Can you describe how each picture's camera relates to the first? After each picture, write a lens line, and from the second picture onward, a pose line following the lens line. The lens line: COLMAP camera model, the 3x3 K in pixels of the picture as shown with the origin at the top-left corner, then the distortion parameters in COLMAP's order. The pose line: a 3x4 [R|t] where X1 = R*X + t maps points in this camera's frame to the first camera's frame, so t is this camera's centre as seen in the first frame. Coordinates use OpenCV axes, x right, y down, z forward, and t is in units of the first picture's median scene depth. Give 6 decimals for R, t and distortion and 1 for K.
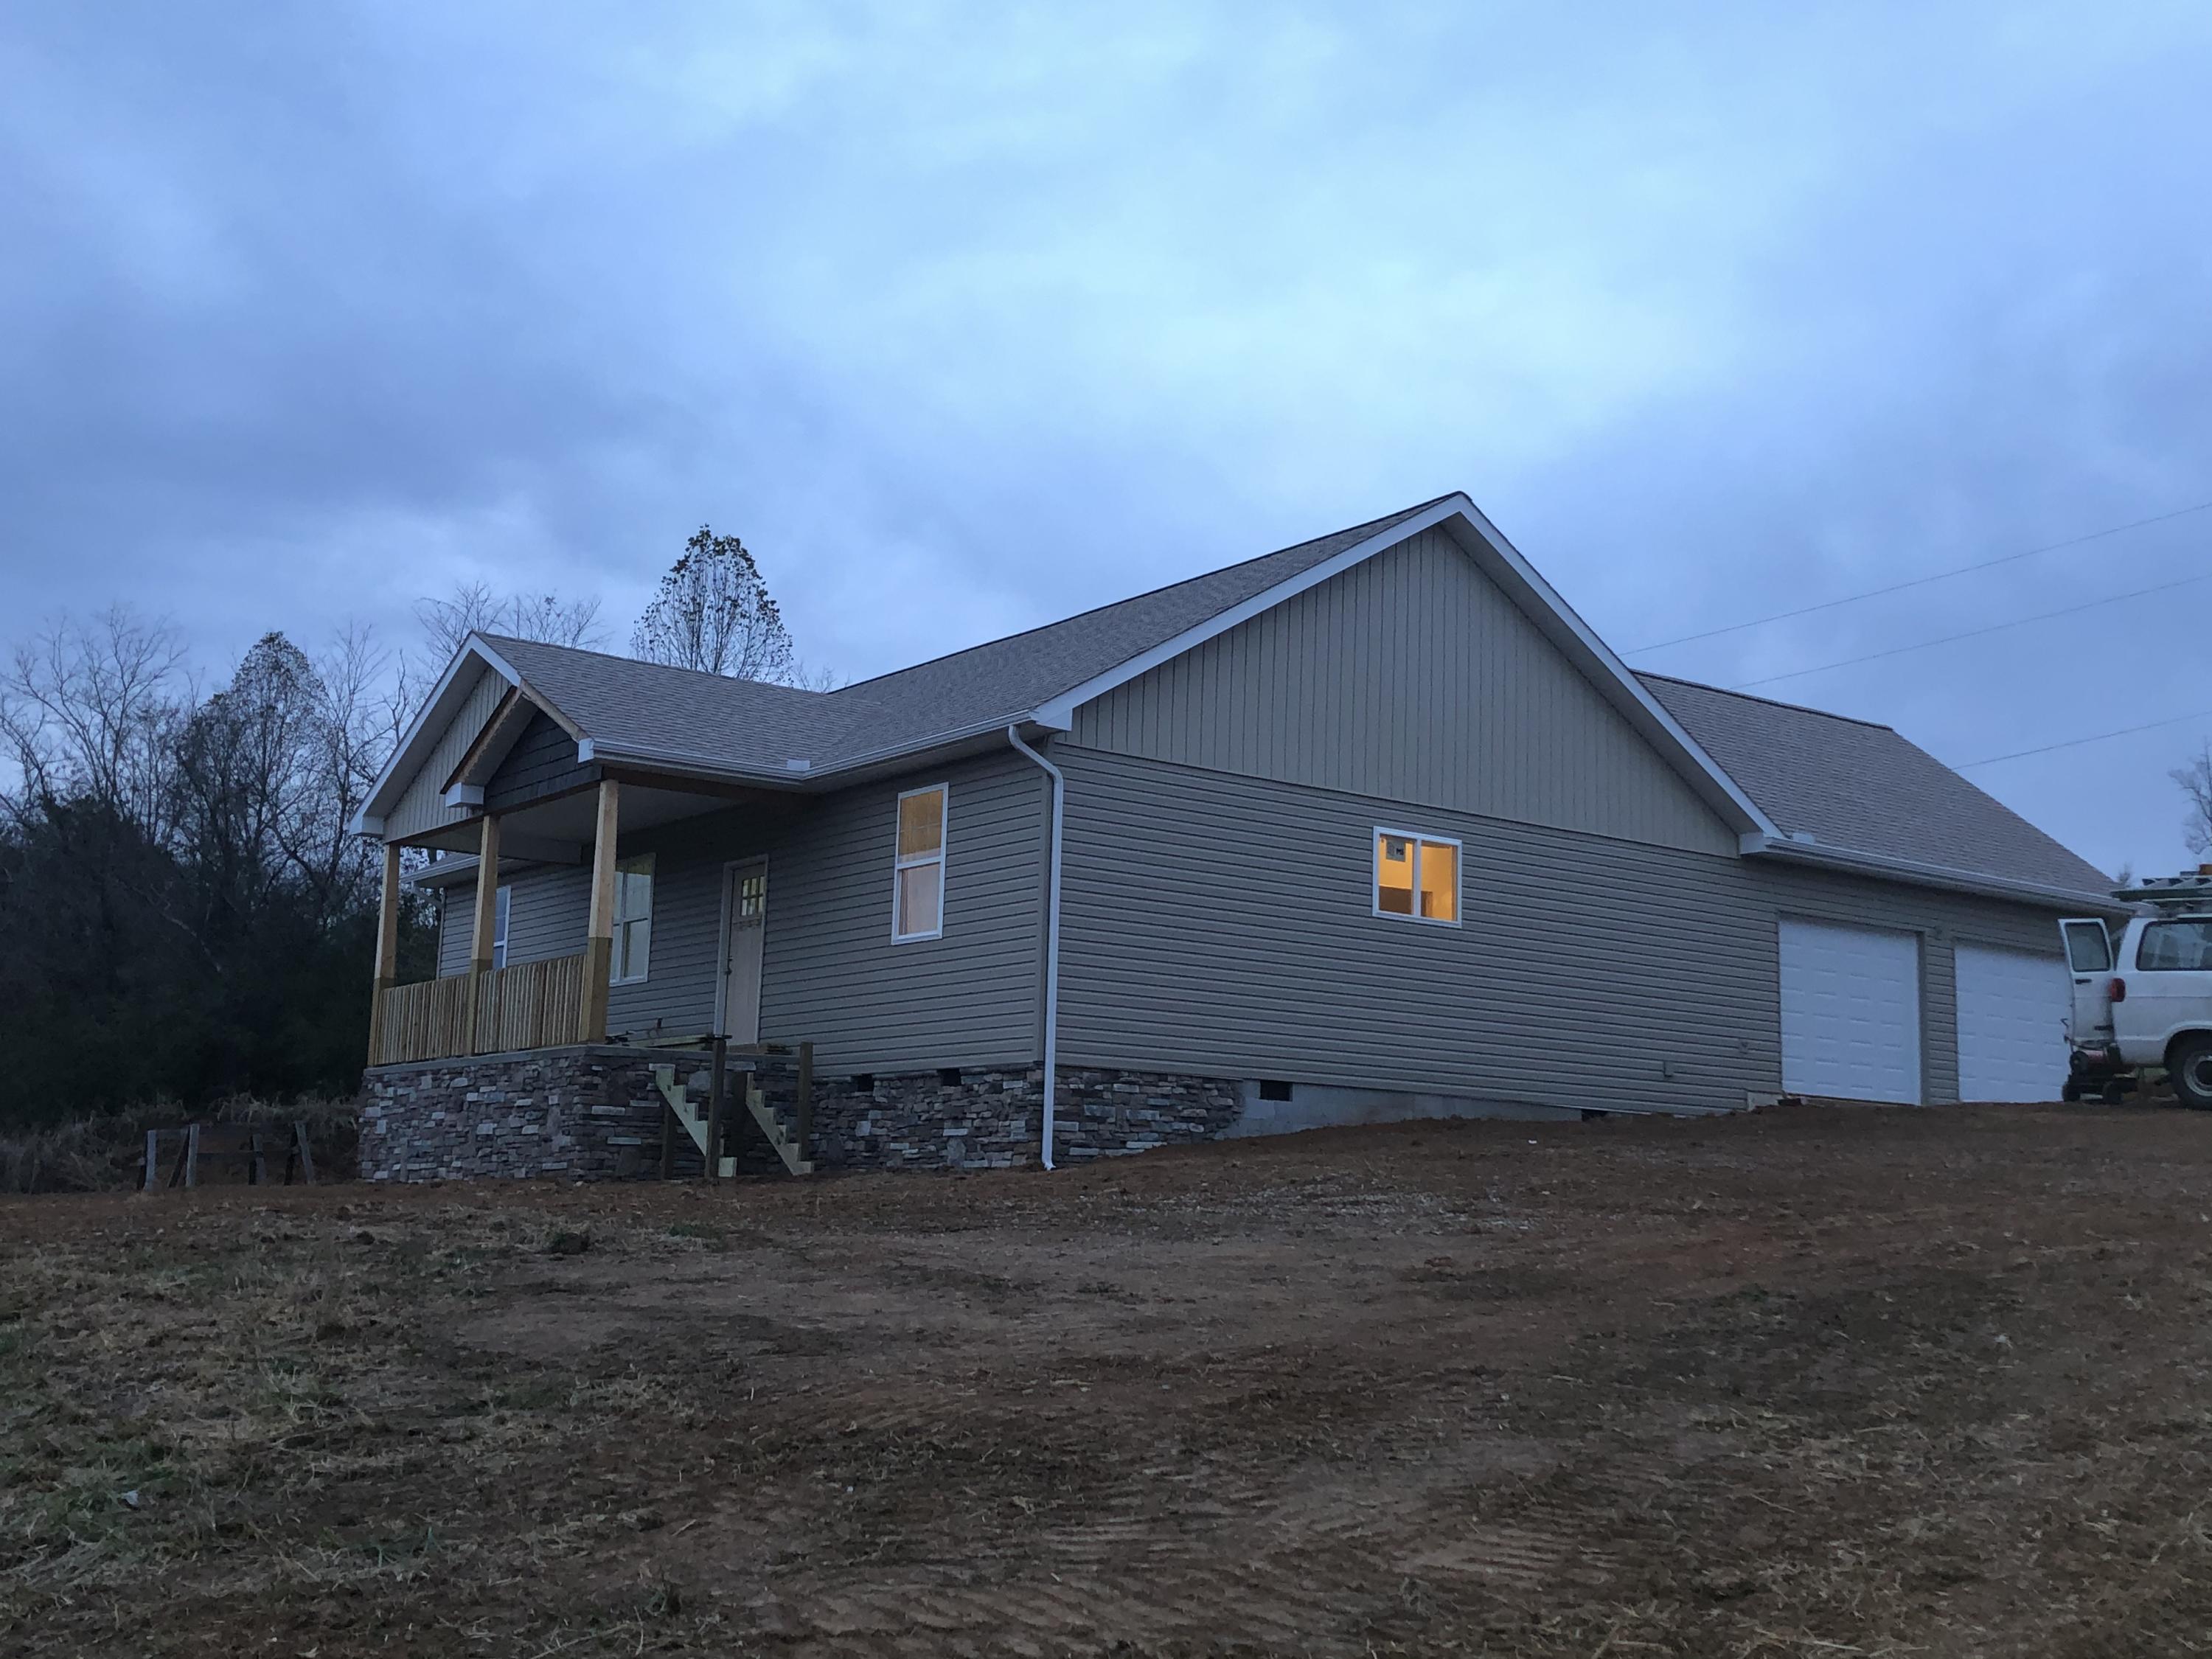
lens RADIAL K [[2462.7, 0, 1188.0], [0, 2462.7, 821.6], [0, 0, 1]] dist [0.169165, -1.398618]
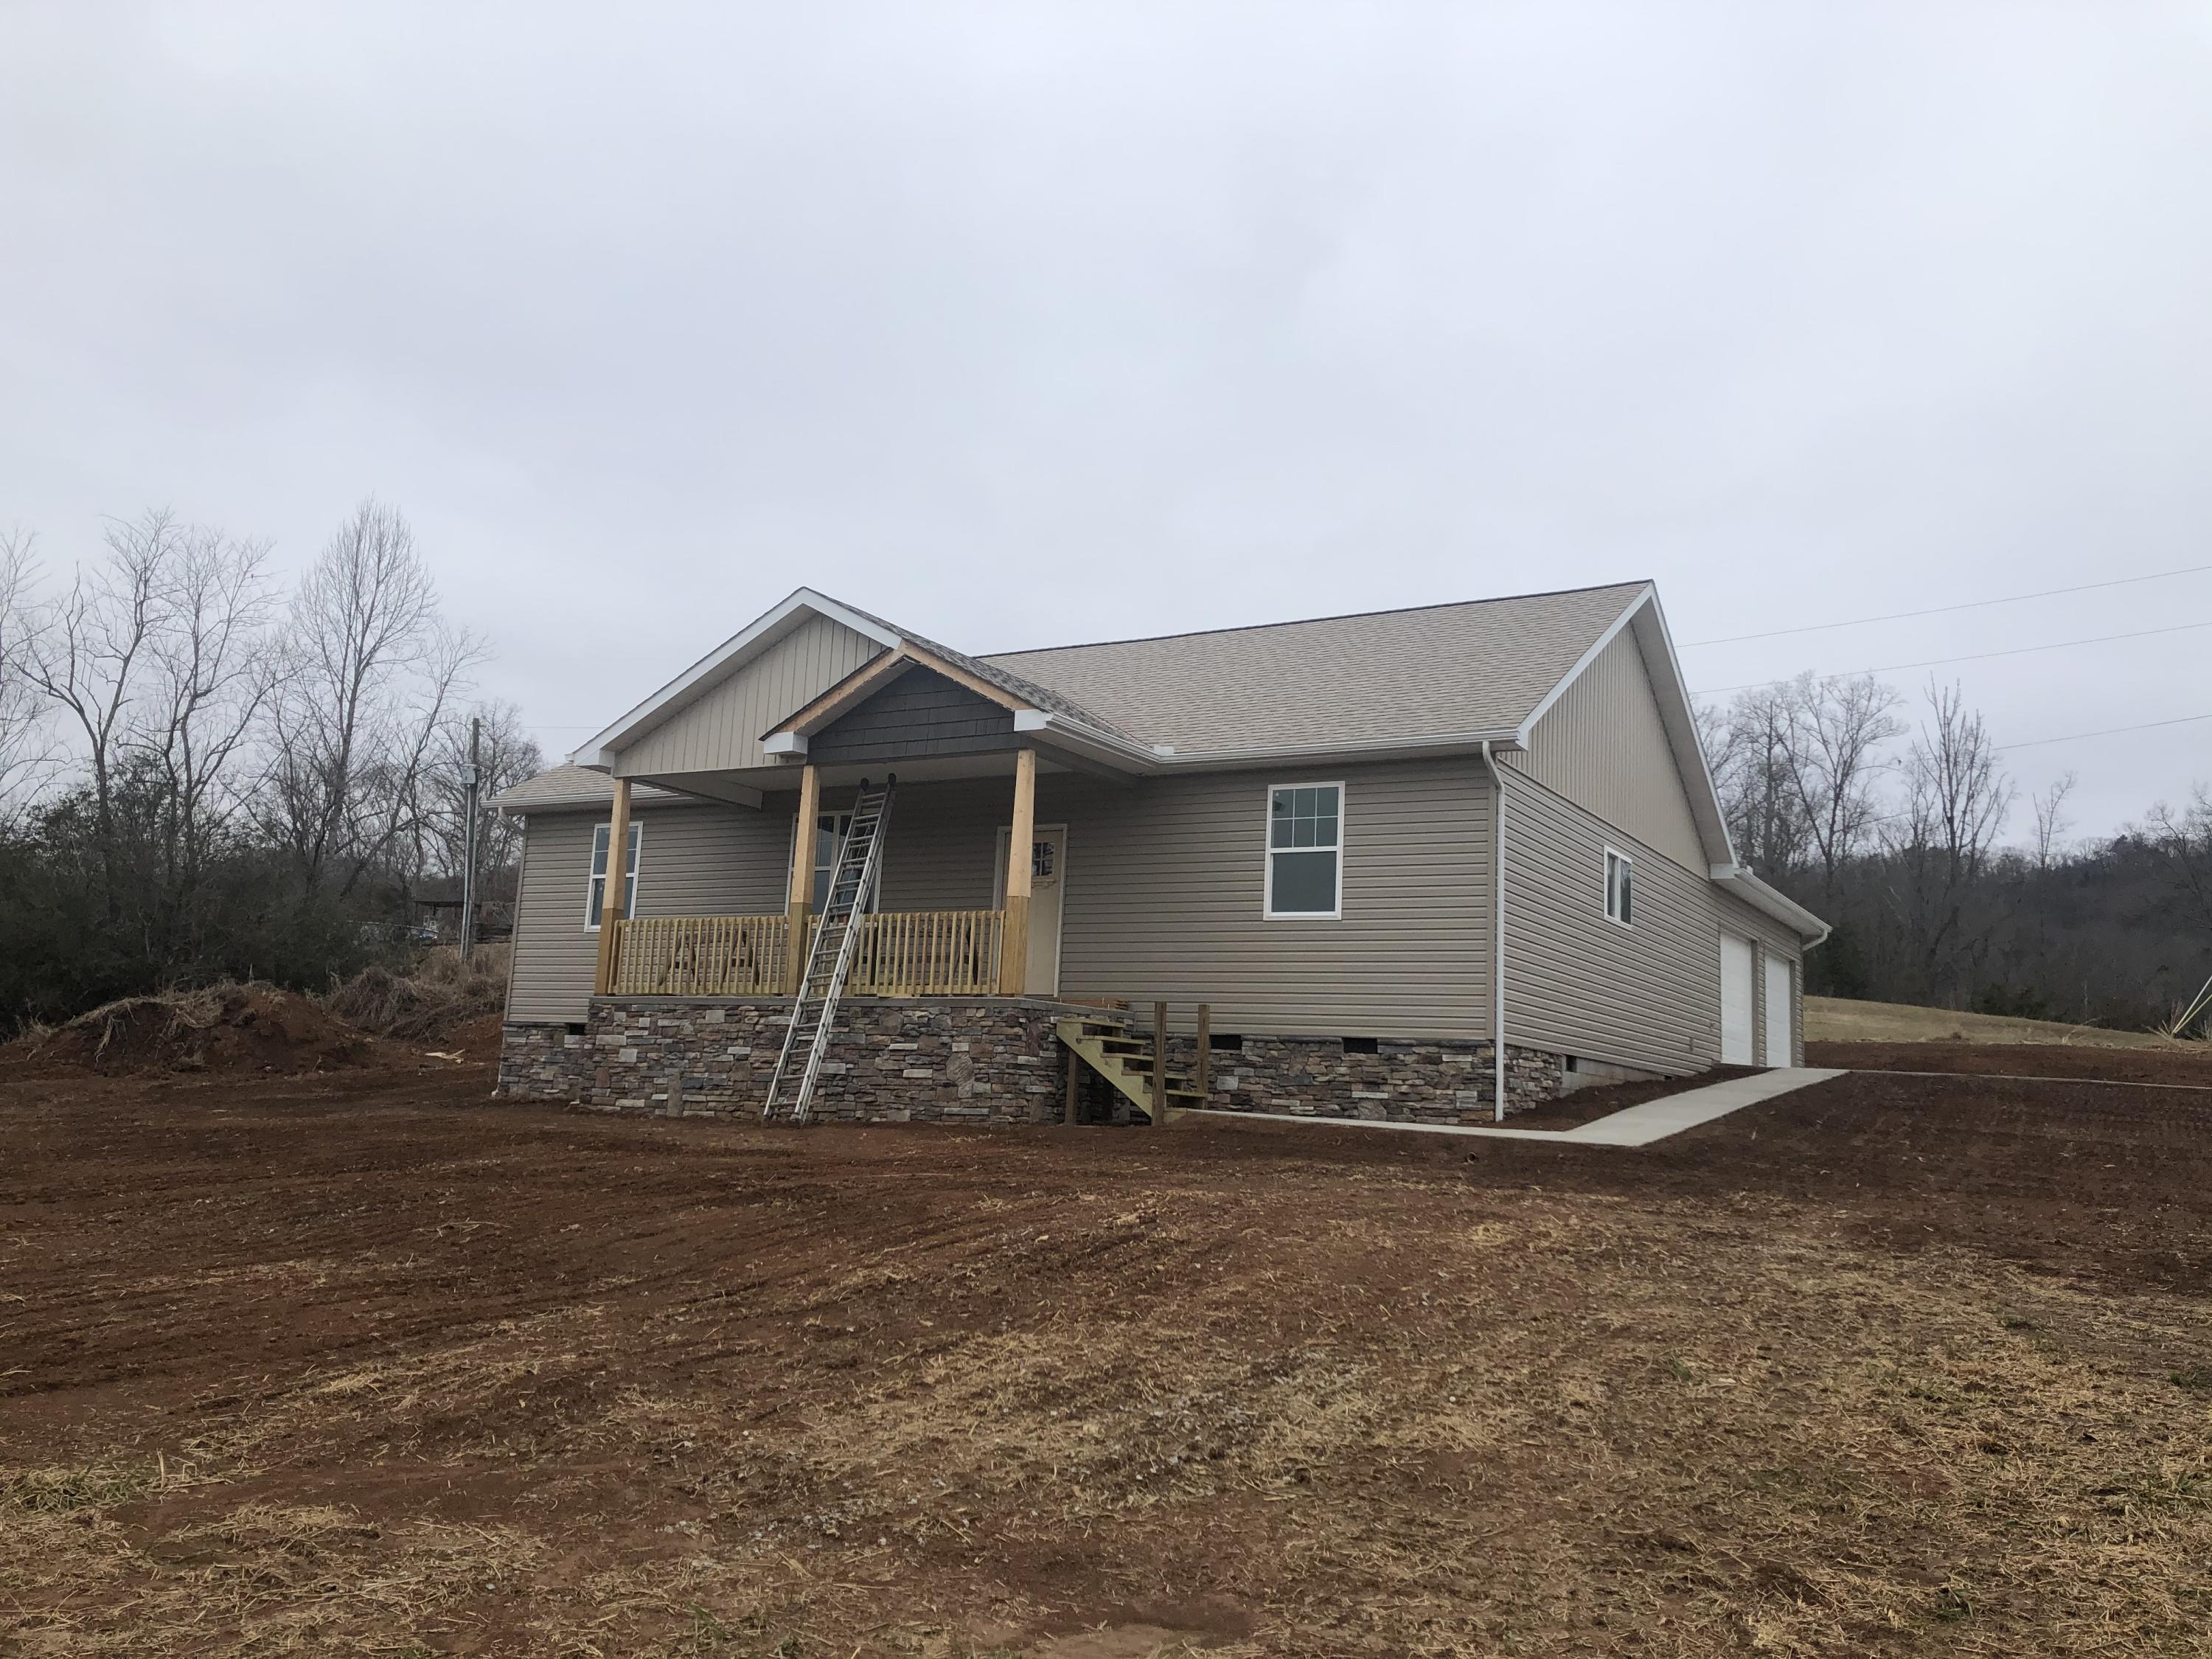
lens RADIAL K [[1783.1, 0, 1106.0], [0, 1783.1, 829.5], [0, 0, 1]] dist [0.087740, -0.187268]
pose [[0.930869, 0.077190, 0.357105, -0.481843], [-0.085138, 0.996348, 0.006565, 0.009931], [-0.355294, -0.036514, 0.934041, 0.274881]]
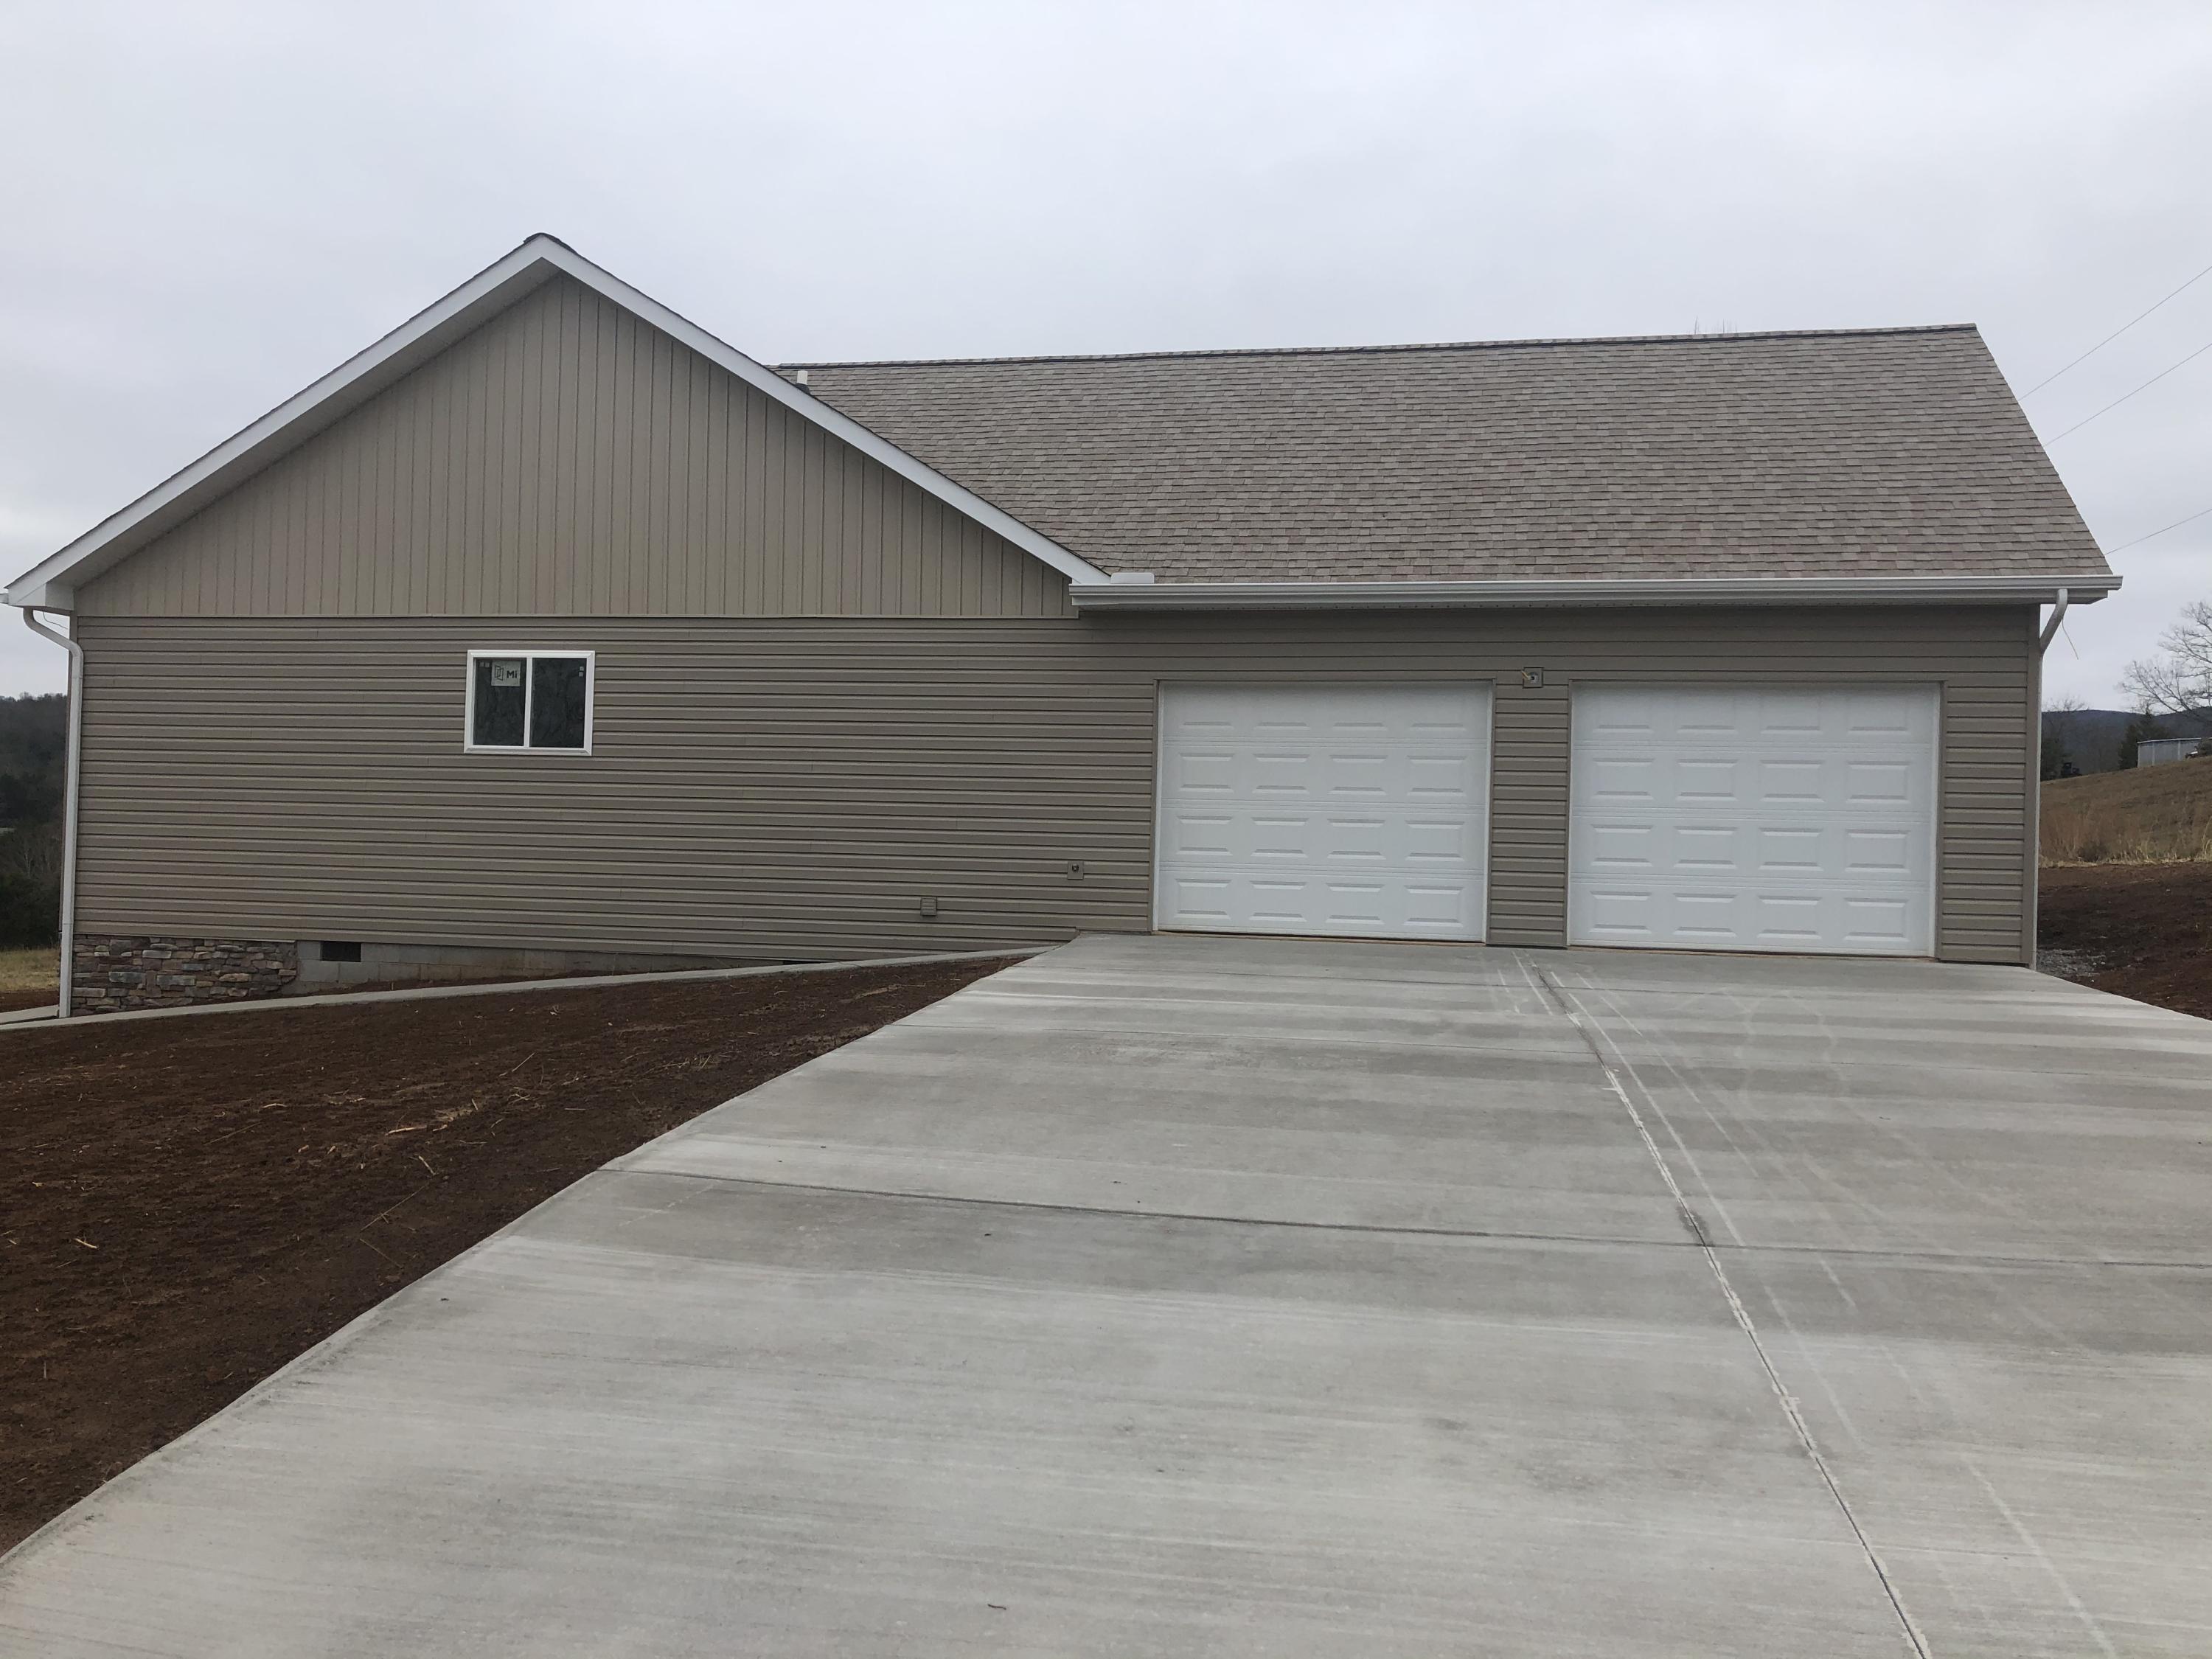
lens RADIAL K [[1783.1, 0, 1106.0], [0, 1783.1, 829.5], [0, 0, 1]] dist [0.087740, -0.187268]
pose [[0.663260, -0.019468, -0.748136, 0.734902], [0.119213, 0.989646, 0.079936, 0.042506], [0.738833, -0.142206, 0.658713, 0.761496]]
